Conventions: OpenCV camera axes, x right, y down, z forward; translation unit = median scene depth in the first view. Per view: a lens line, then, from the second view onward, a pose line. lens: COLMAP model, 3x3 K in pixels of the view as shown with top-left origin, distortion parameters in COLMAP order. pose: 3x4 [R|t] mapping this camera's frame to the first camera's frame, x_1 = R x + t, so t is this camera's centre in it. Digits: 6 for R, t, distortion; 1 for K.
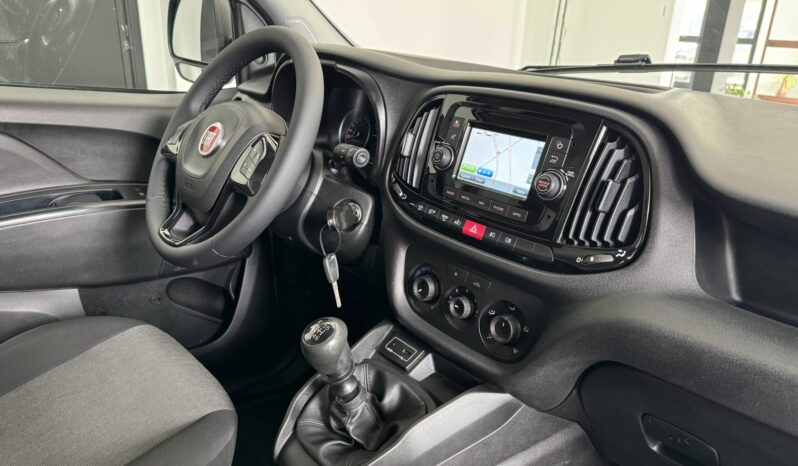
lens RADIAL K [[559.0, 0, 399.0], [0, 559.0, 233.0], [0, 0, 1]] dist [0.175069, -0.370753]
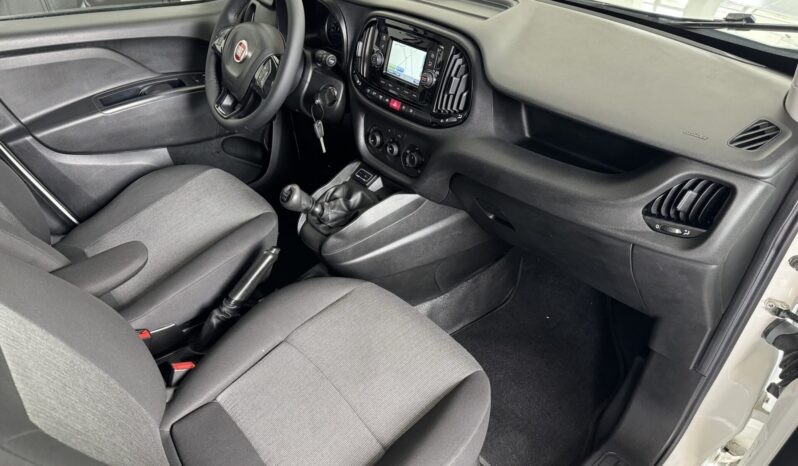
lens RADIAL K [[559.0, 0, 399.0], [0, 559.0, 233.0], [0, 0, 1]] dist [0.175069, -0.370753]
pose [[0.996970, -0.038272, -0.067726, 0.228451], [0.054979, 0.962575, 0.265379, -0.079032], [0.055034, -0.268299, 0.961762, -0.736425]]
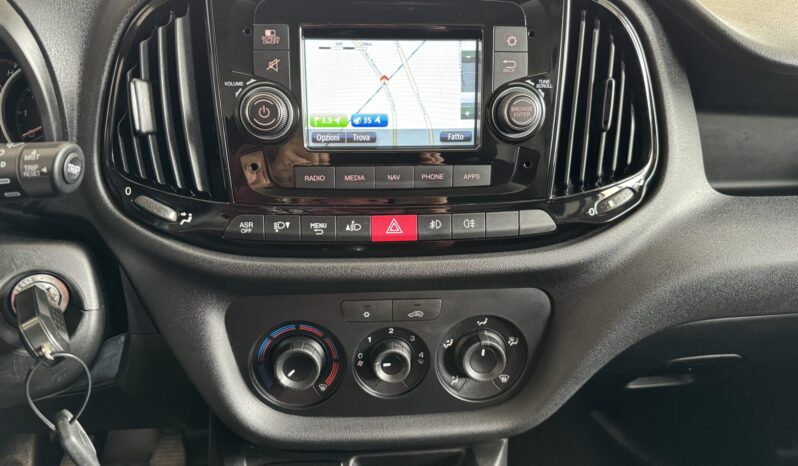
lens RADIAL K [[559.0, 0, 399.0], [0, 559.0, 233.0], [0, 0, 1]] dist [0.175069, -0.370753]
pose [[0.614588, -0.389454, 0.686008, -0.217352], [0.287483, 0.920405, 0.264970, -0.131936], [-0.734598, 0.034368, 0.677631, 0.575160]]
